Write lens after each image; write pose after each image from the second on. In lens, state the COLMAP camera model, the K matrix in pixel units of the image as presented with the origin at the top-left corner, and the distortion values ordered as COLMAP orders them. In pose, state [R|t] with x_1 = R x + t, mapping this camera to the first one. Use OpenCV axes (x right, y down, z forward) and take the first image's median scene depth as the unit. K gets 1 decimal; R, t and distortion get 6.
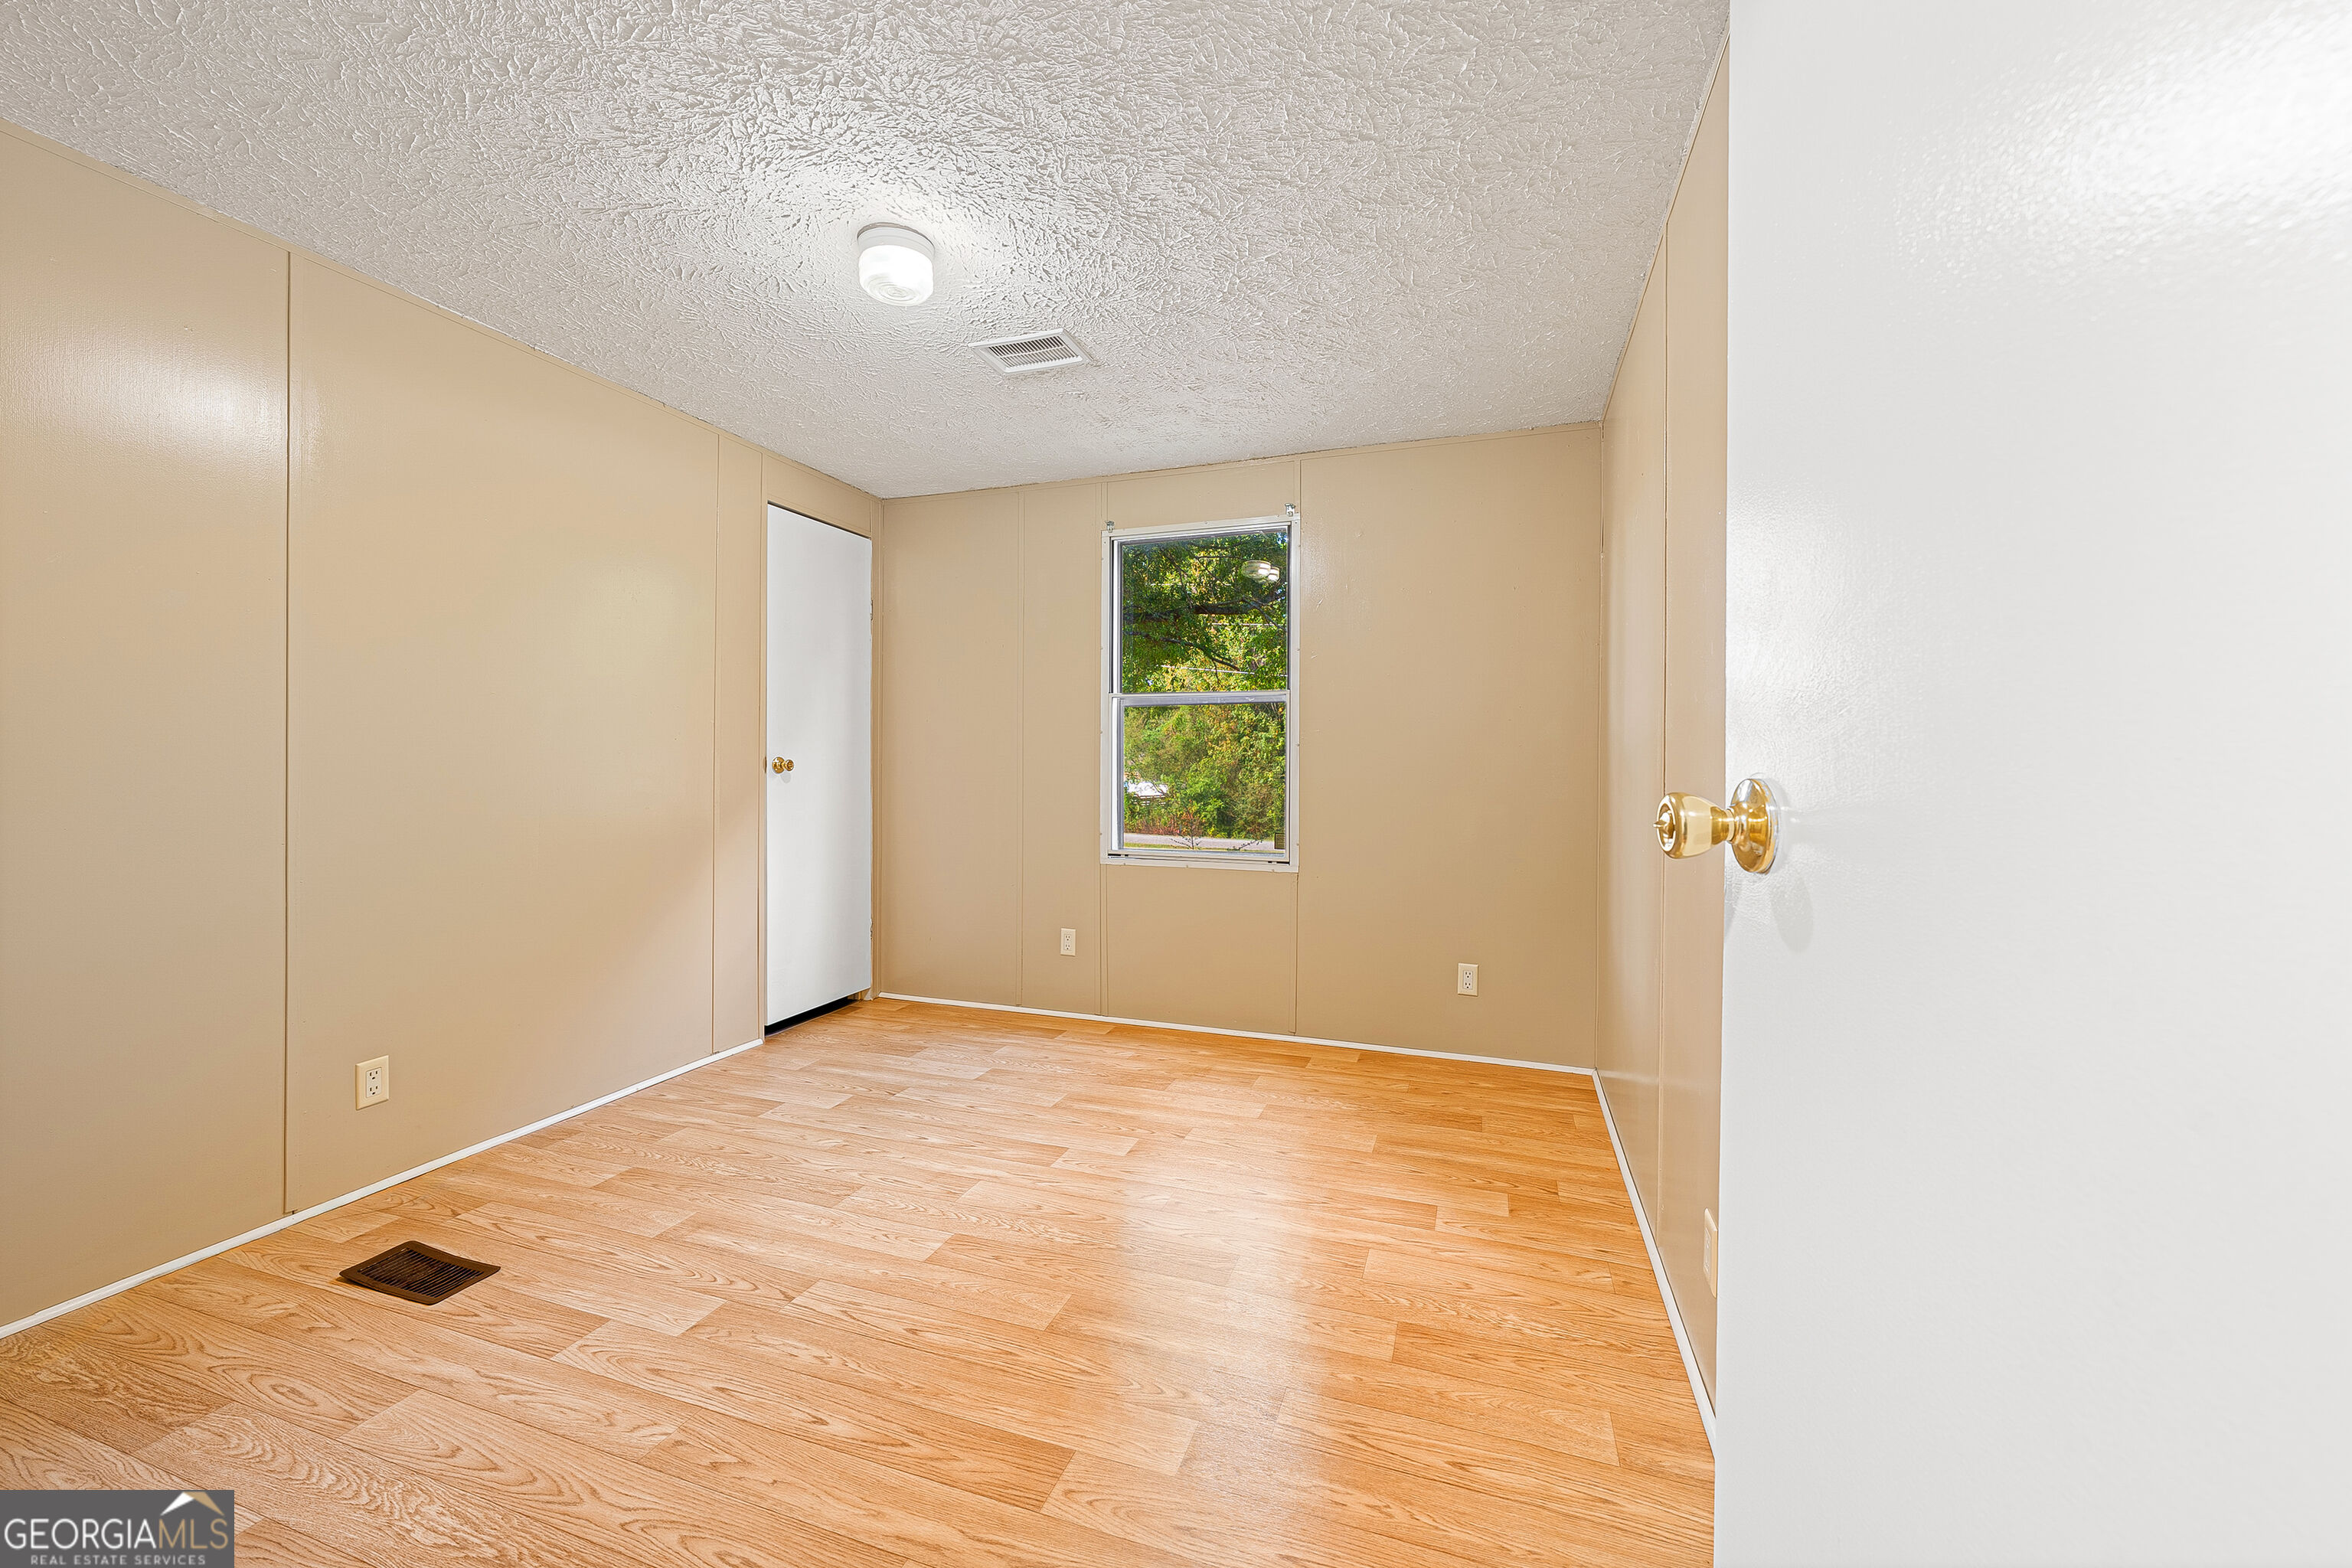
lens RADIAL K [[896.2, 0, 1176.0], [0, 896.2, 778.0], [0, 0, 1]] dist [-0.003323, 0.000519]
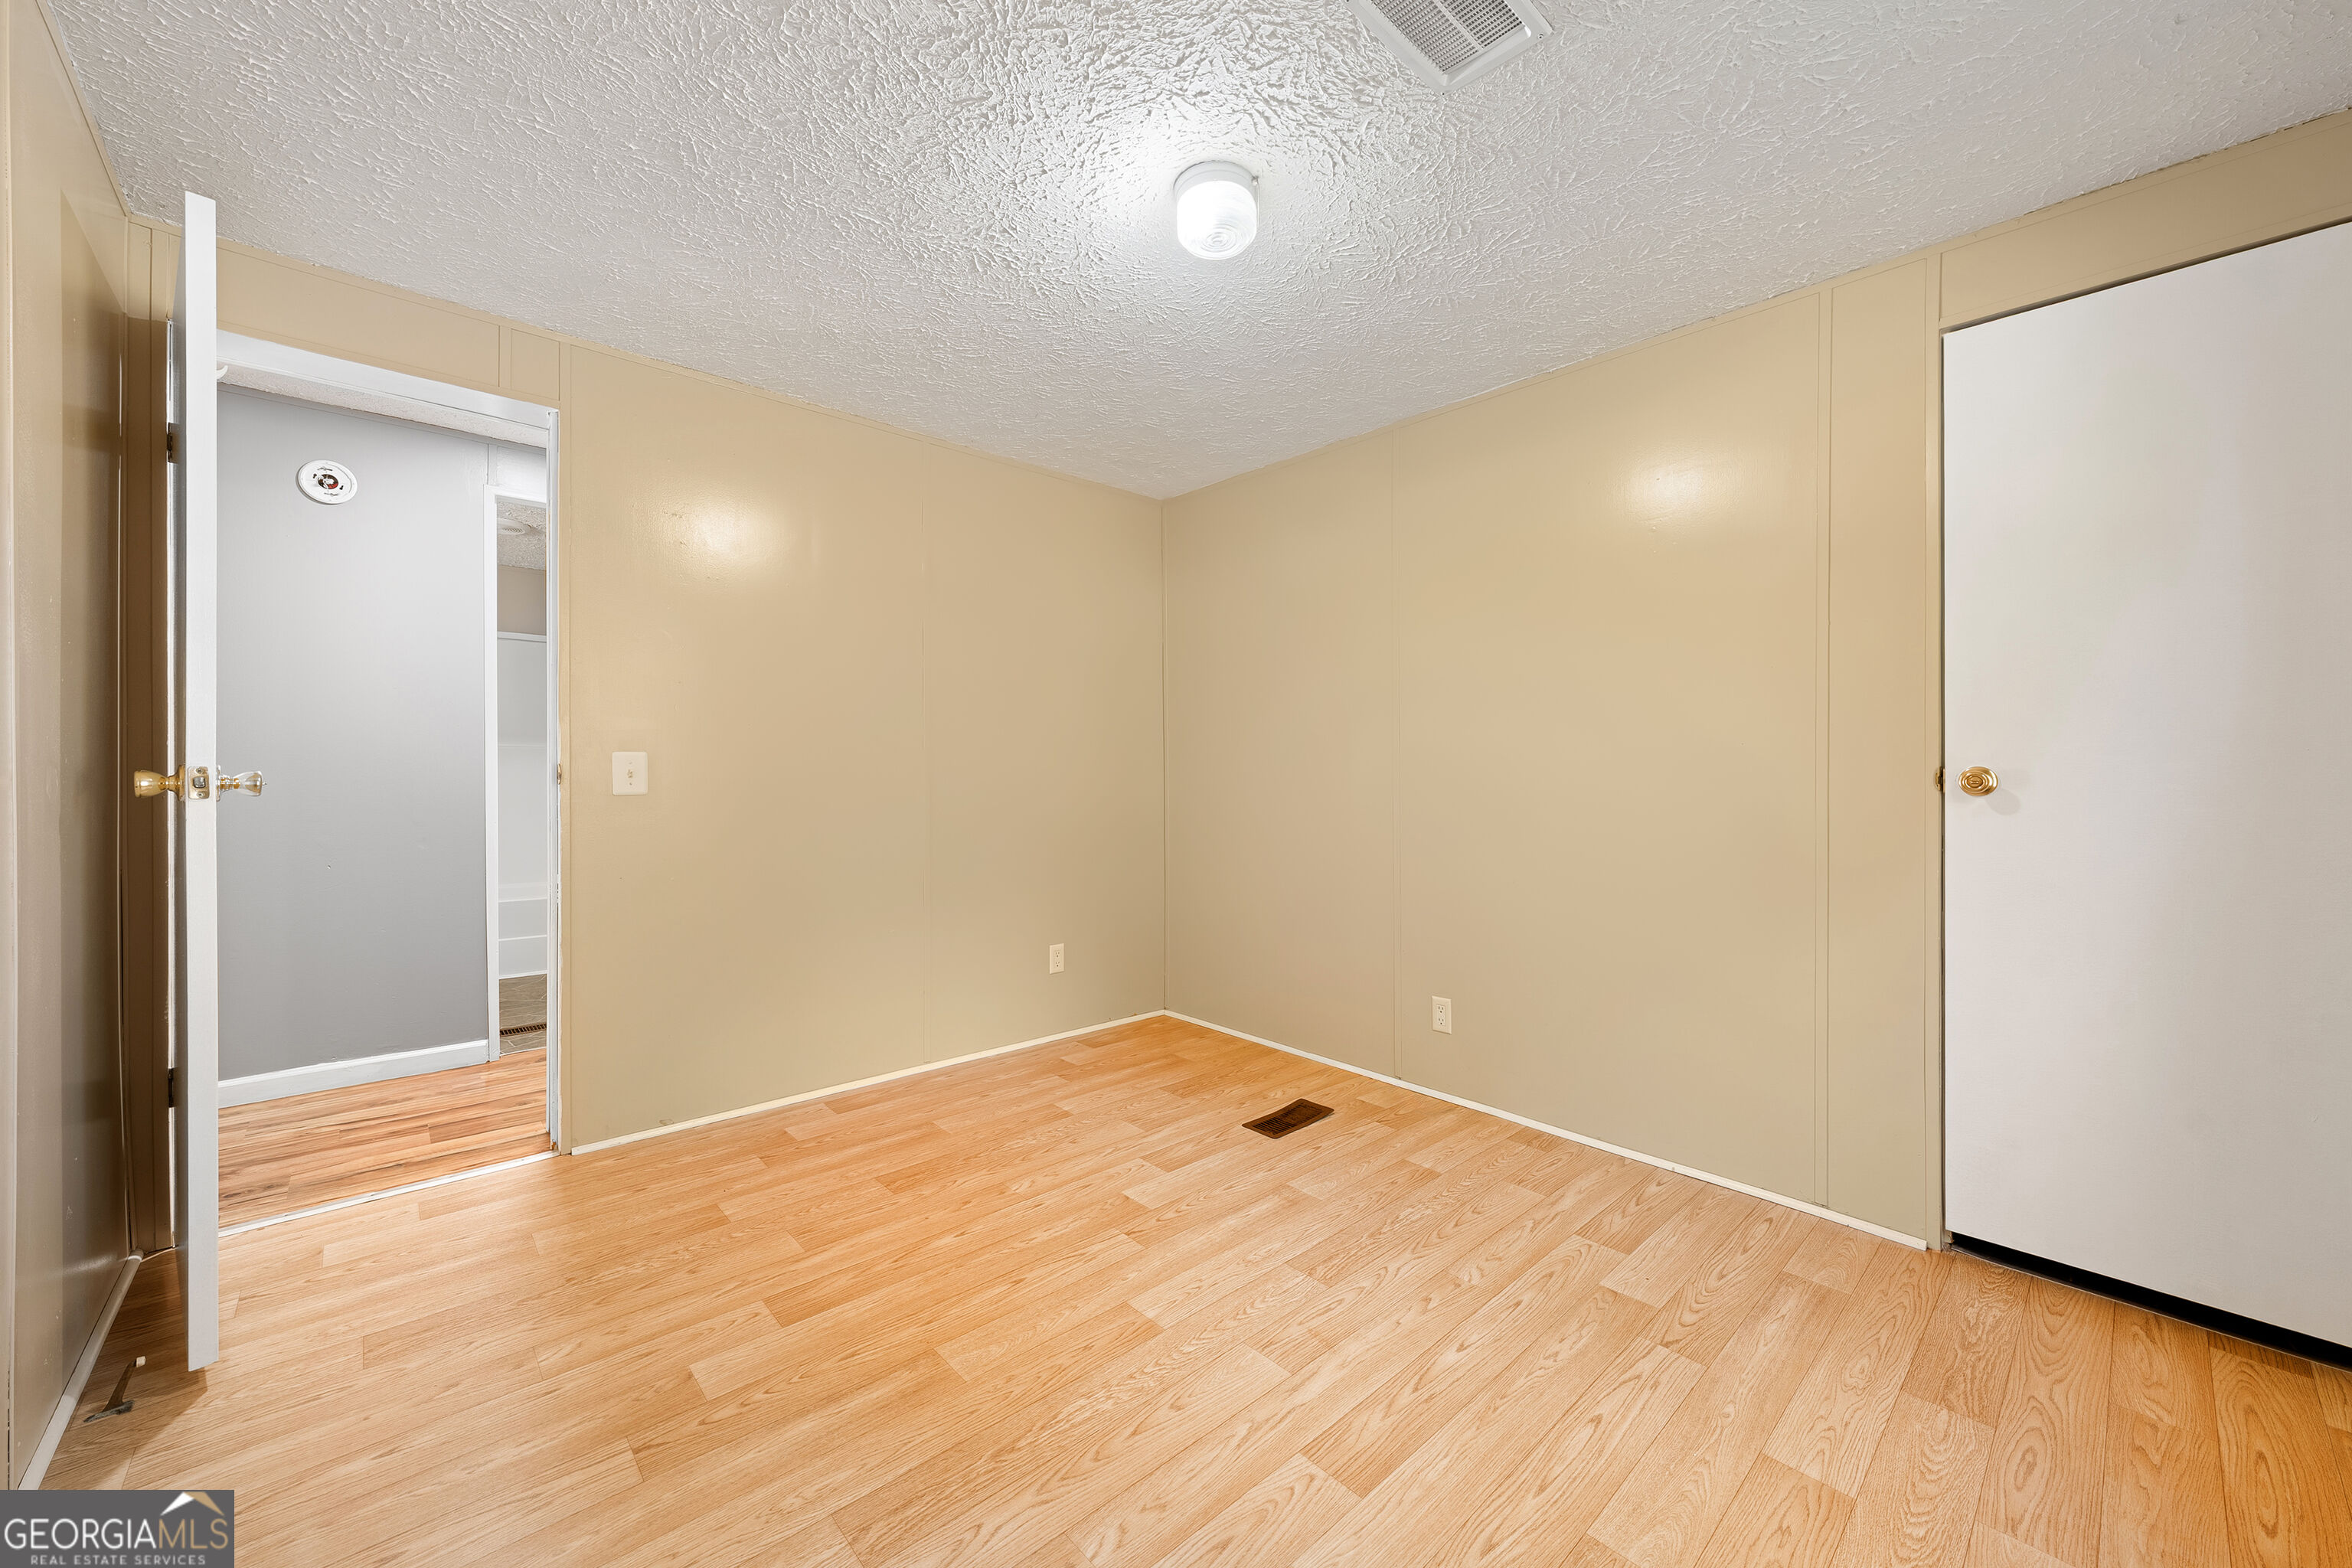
lens RADIAL K [[896.2, 0, 1180.7], [0, 896.2, 776.2], [0, 0, 1]] dist [-0.003323, 0.000519]
pose [[-0.473471, 0.002317, -0.880806, 0.454643], [-0.024312, 0.999581, 0.015698, -0.022068], [0.880474, 0.028846, -0.473217, 1.310736]]
